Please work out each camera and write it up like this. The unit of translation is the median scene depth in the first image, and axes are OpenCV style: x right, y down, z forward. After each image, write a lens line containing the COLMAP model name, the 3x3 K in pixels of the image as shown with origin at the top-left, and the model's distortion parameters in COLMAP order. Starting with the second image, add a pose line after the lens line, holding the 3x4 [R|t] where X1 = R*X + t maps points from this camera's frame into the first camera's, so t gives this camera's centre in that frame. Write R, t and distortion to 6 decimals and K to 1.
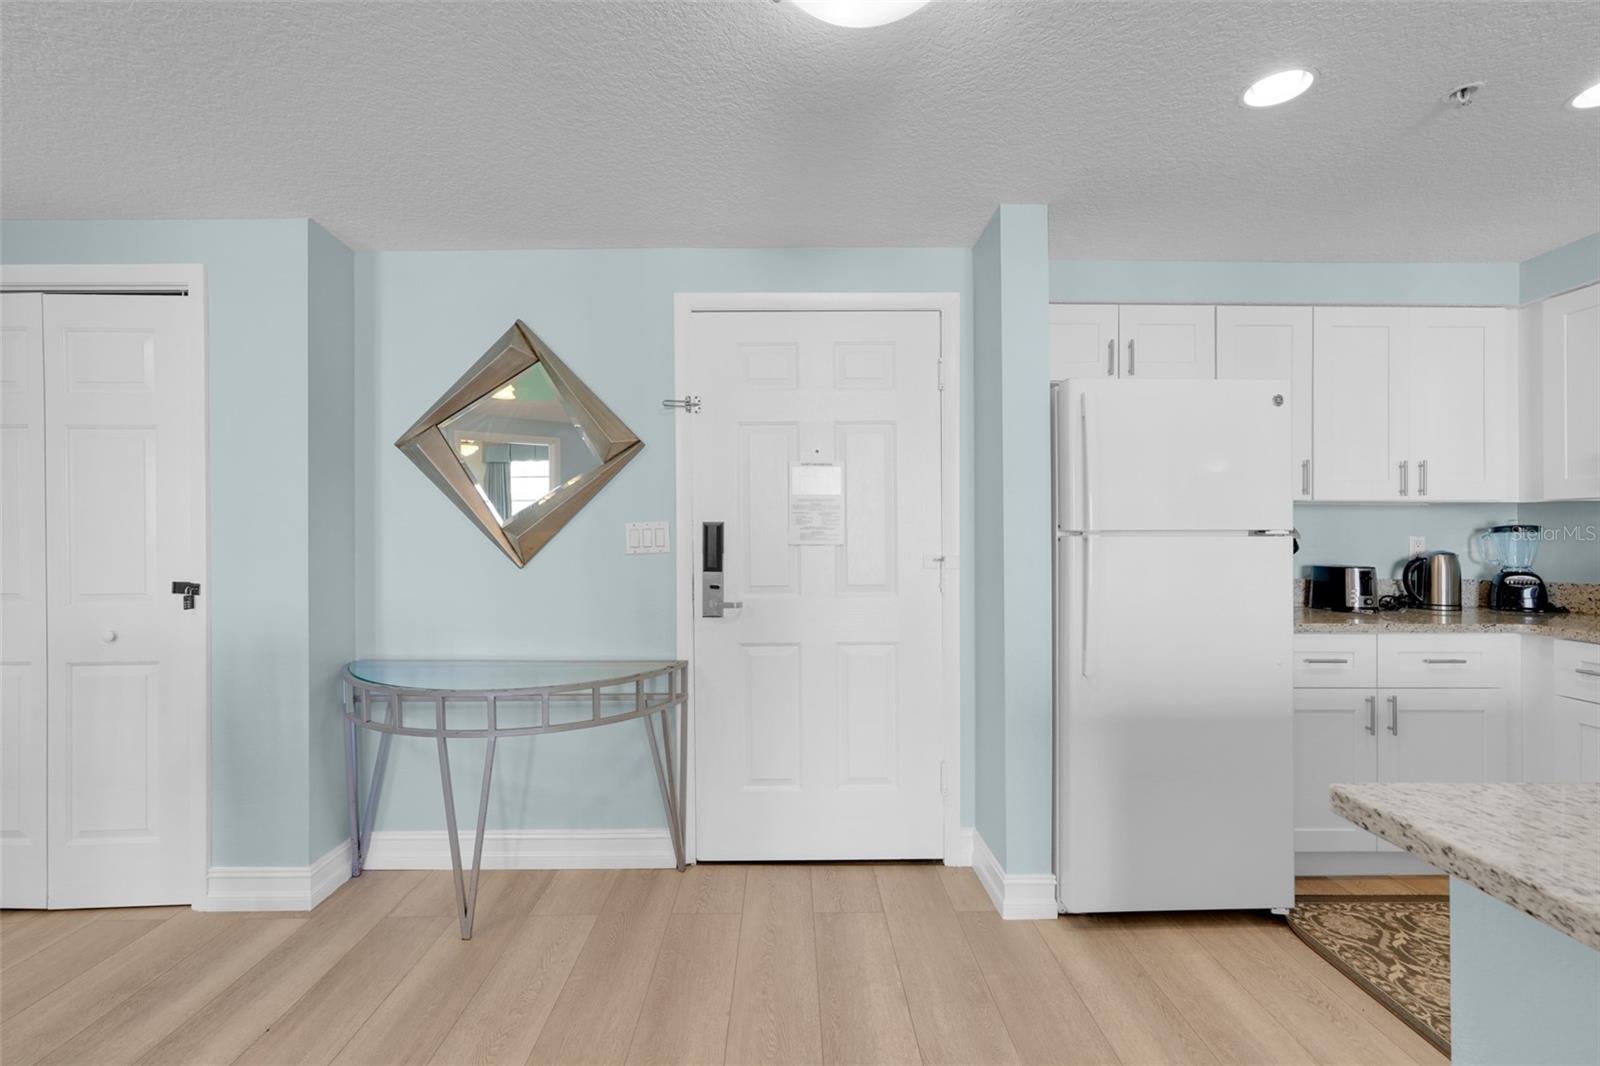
lens RADIAL K [[701.4, 0, 797.0], [0, 701.4, 534.1], [0, 0, 1]] dist [-0.013780, 0.006205]
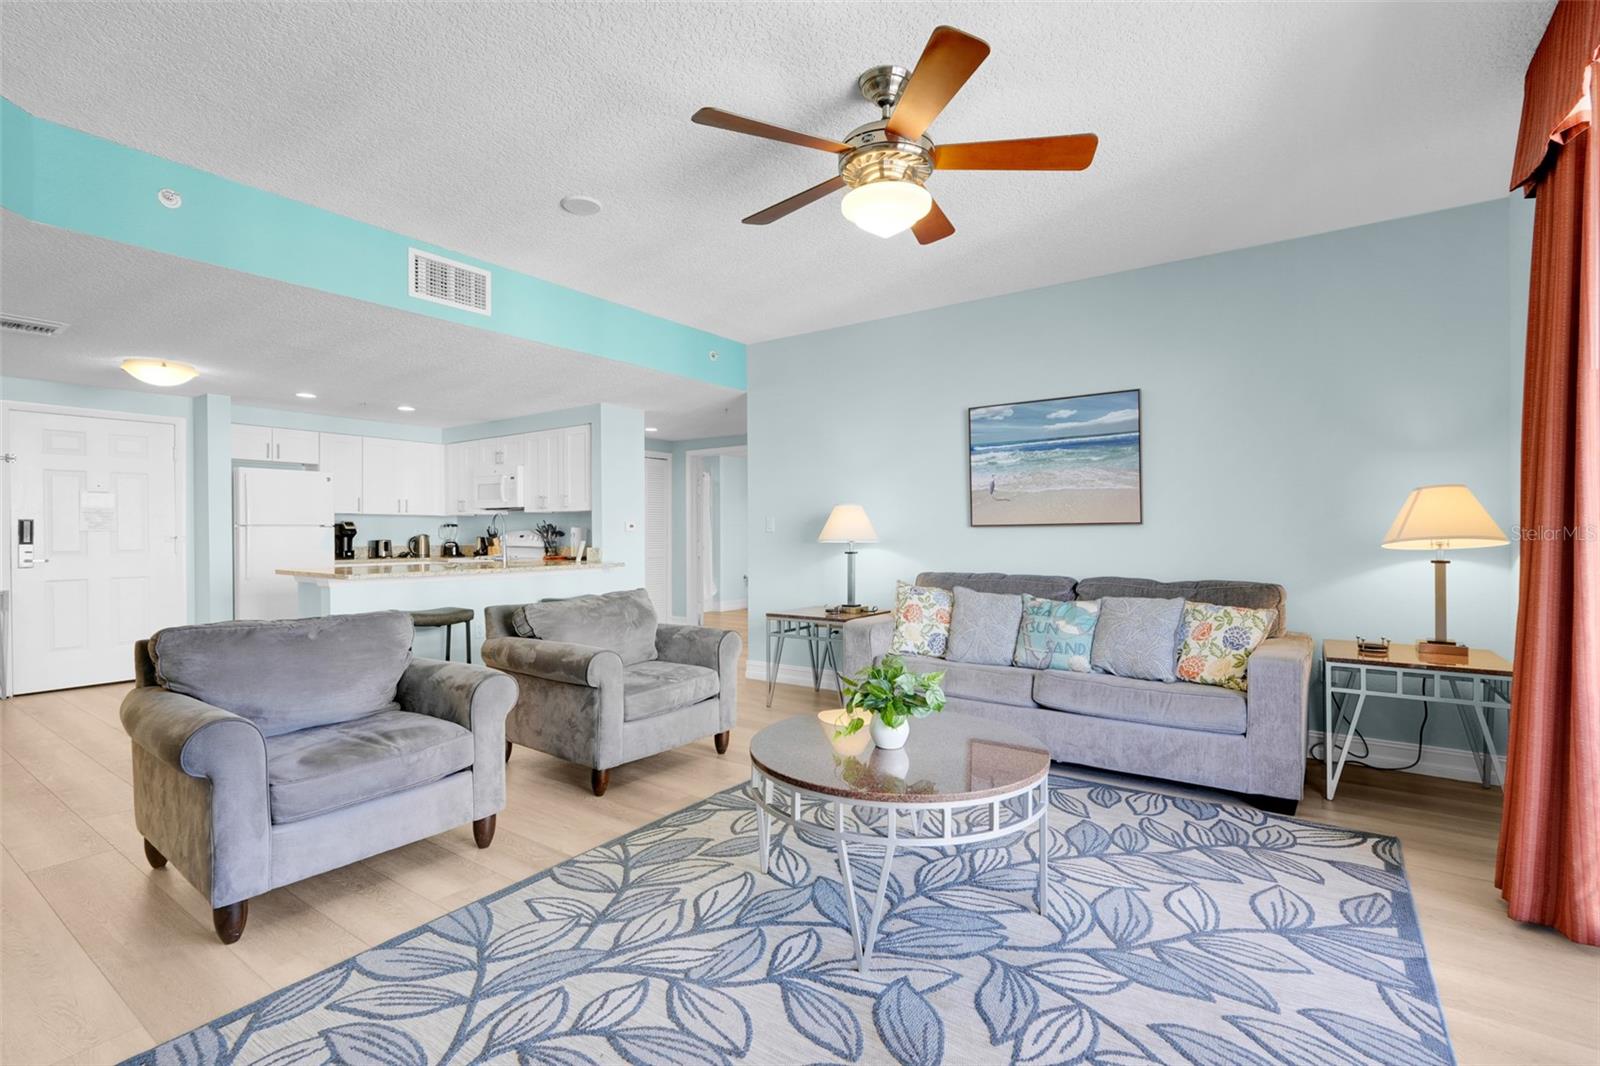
lens RADIAL K [[736.4, 0, 798.5], [0, 736.4, 535.8], [0, 0, 1]] dist [-0.016656, 0.010760]
pose [[0.589758, -0.005211, 0.807563, -0.512703], [0.004545, 0.999985, 0.003133, 0.032920], [-0.807567, 0.001823, 0.589773, -1.997308]]
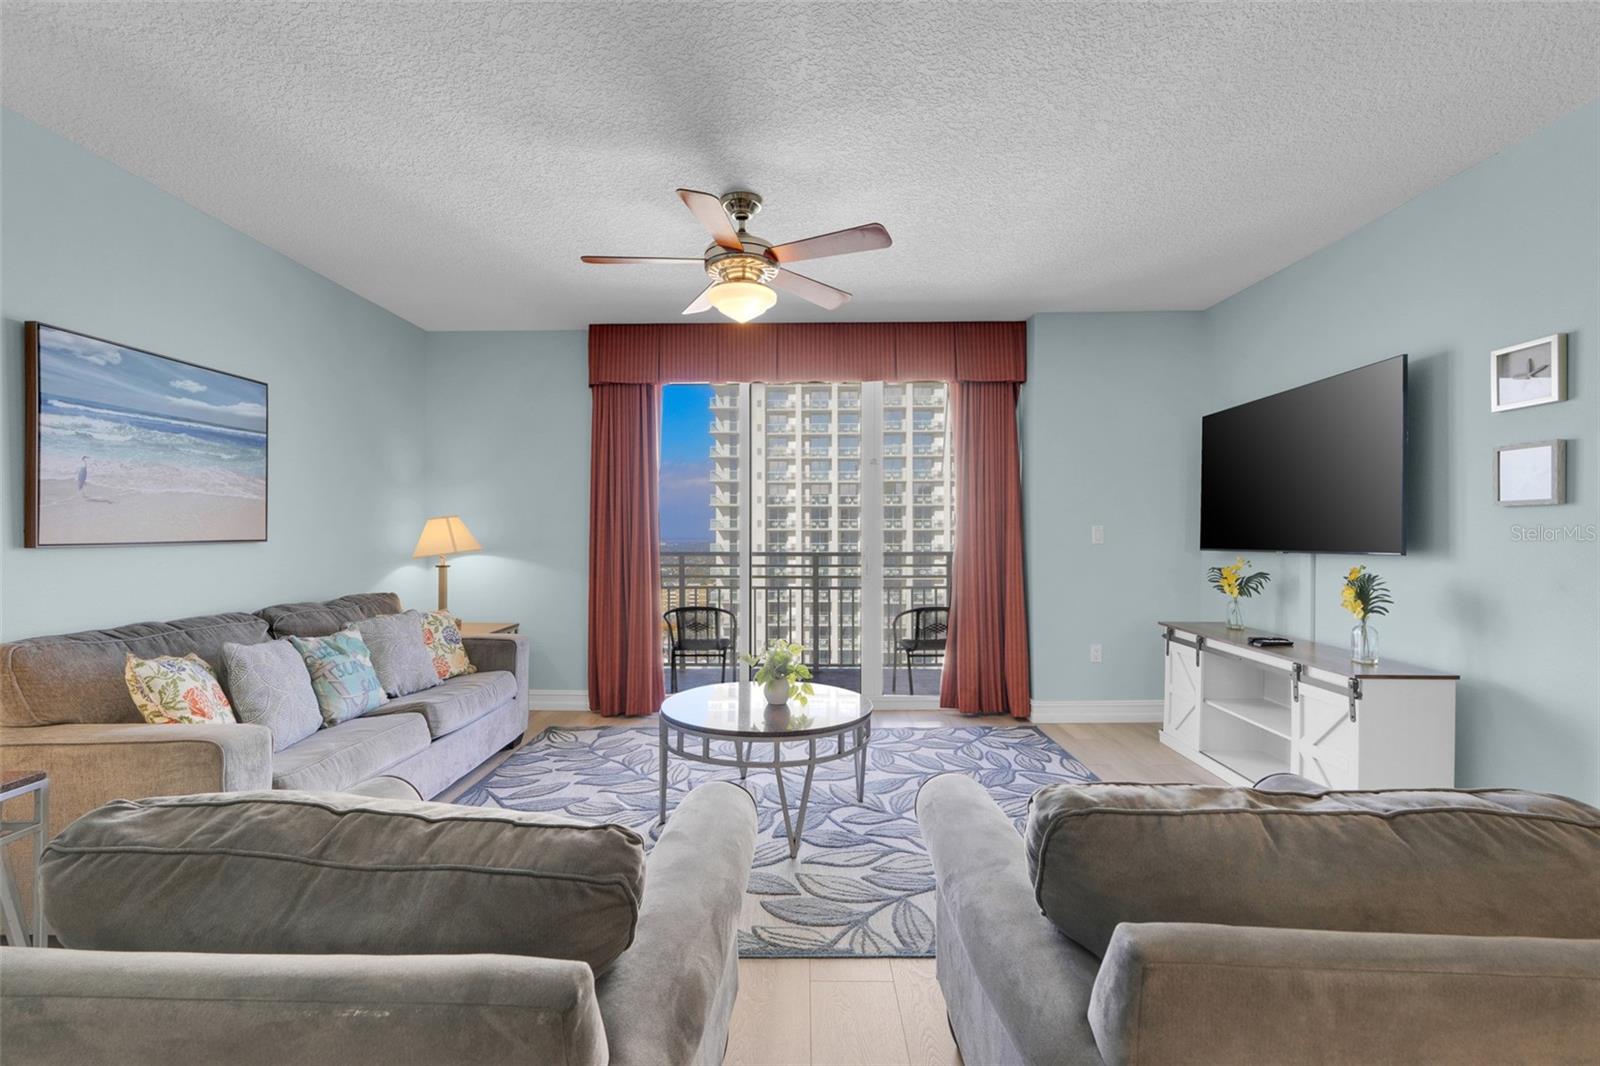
lens RADIAL K [[701.4, 0, 797.0], [0, 701.4, 534.1], [0, 0, 1]] dist [-0.013780, 0.006205]
pose [[-0.999767, 0.002155, 0.021468, 0.229500], [0.002224, 0.999992, 0.003187, -0.001420], [-0.021461, 0.003234, -0.999764, -0.316377]]
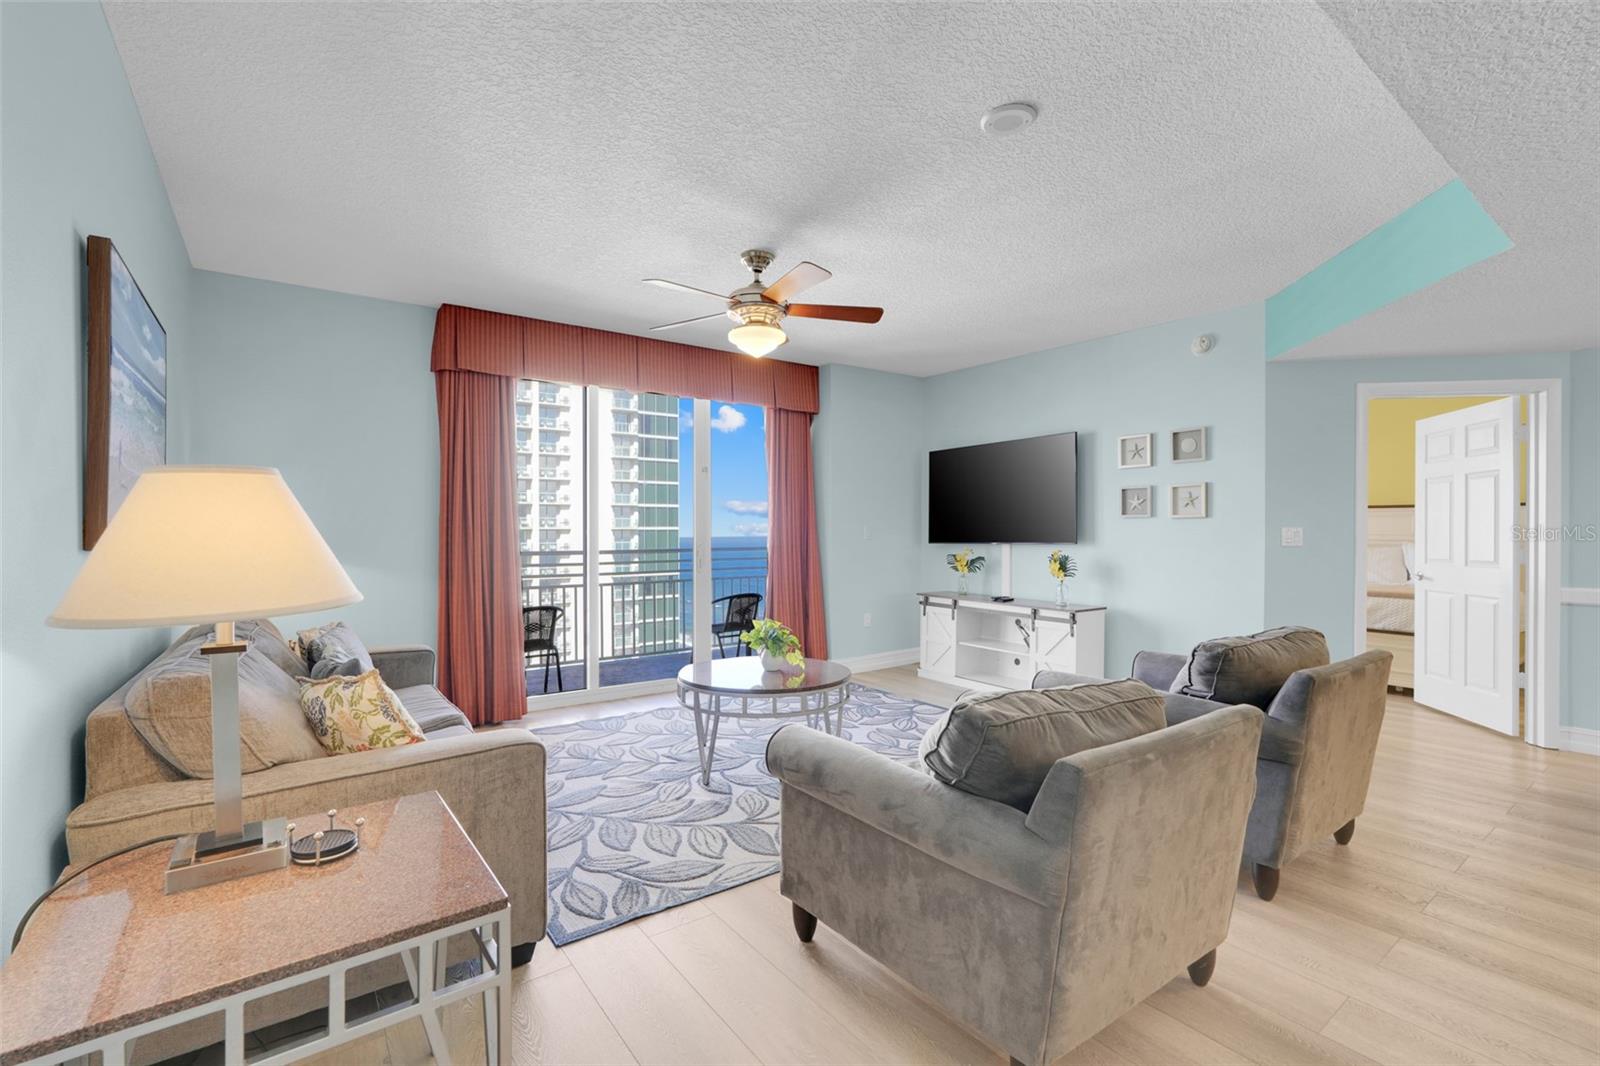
lens RADIAL K [[704.6, 0, 796.2], [0, 704.6, 535.6], [0, 0, 1]] dist [-0.012182, 0.006698]
pose [[-0.812994, 0.006394, -0.582236, 1.134589], [0.001815, 0.999963, 0.008447, -0.003902], [0.582269, 0.005810, -0.812976, -0.279357]]
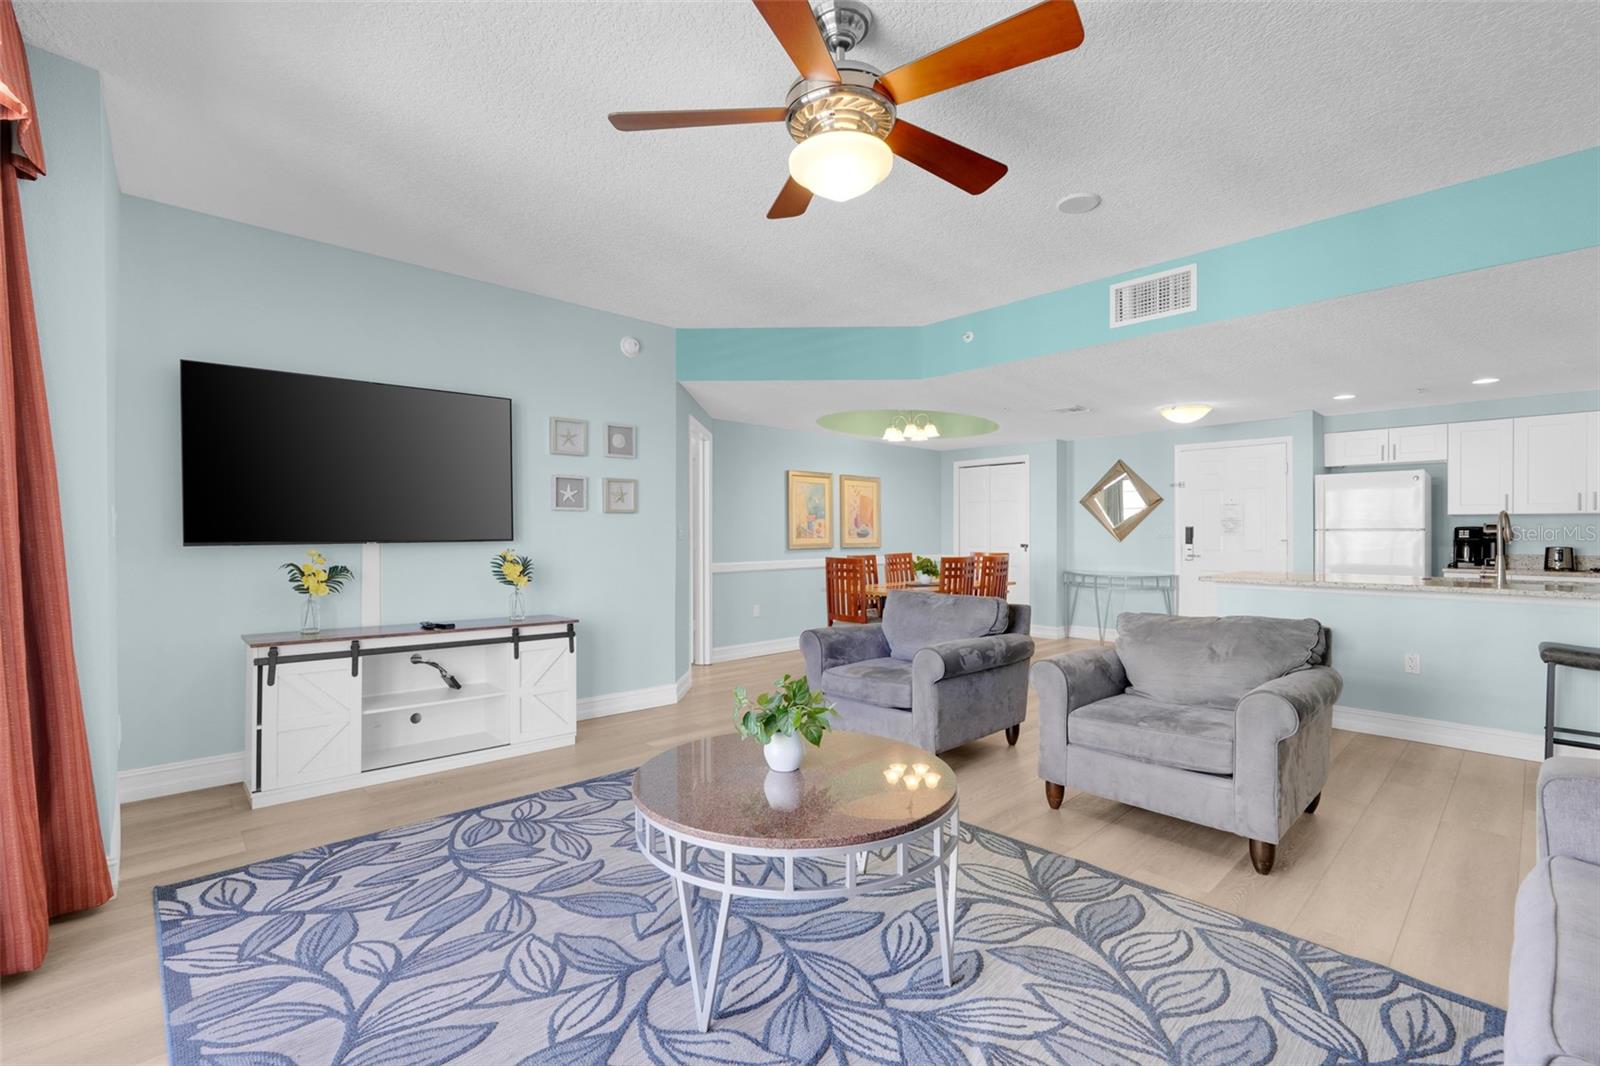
lens RADIAL K [[704.6, 0, 796.2], [0, 704.6, 535.6], [0, 0, 1]] dist [-0.012182, 0.006698]
pose [[0.673534, 0.003436, -0.739148, 0.916598], [-0.003730, 0.999992, 0.001250, 0.022441], [0.739147, 0.001915, 0.673542, -2.099244]]
